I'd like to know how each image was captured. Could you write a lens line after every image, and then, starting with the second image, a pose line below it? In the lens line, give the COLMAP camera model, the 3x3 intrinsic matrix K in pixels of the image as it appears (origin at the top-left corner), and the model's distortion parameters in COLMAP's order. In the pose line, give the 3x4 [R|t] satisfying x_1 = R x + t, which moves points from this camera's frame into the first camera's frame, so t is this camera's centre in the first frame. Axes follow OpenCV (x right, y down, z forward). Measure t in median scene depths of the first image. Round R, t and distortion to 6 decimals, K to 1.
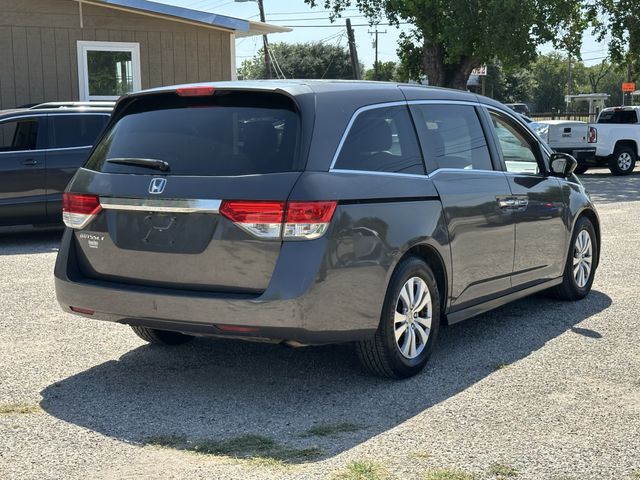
lens RADIAL K [[1002.6, 0, 318.7], [0, 1002.6, 241.4], [0, 0, 1]] dist [0.163727, 0.000000]
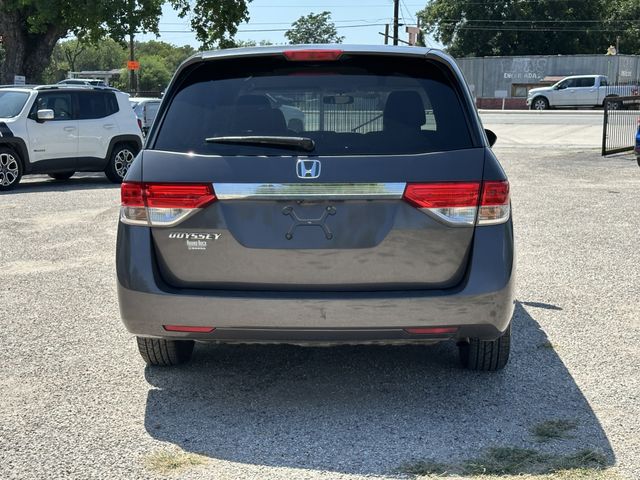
lens RADIAL K [[1056.9, 0, 322.2], [0, 1056.9, 239.5], [0, 0, 1]] dist [0.145108, 0.000000]
pose [[0.878549, -0.059209, 0.473968, -0.561740], [0.053322, 0.998242, 0.025865, -0.018945], [-0.474666, 0.002549, 0.880162, 0.227591]]
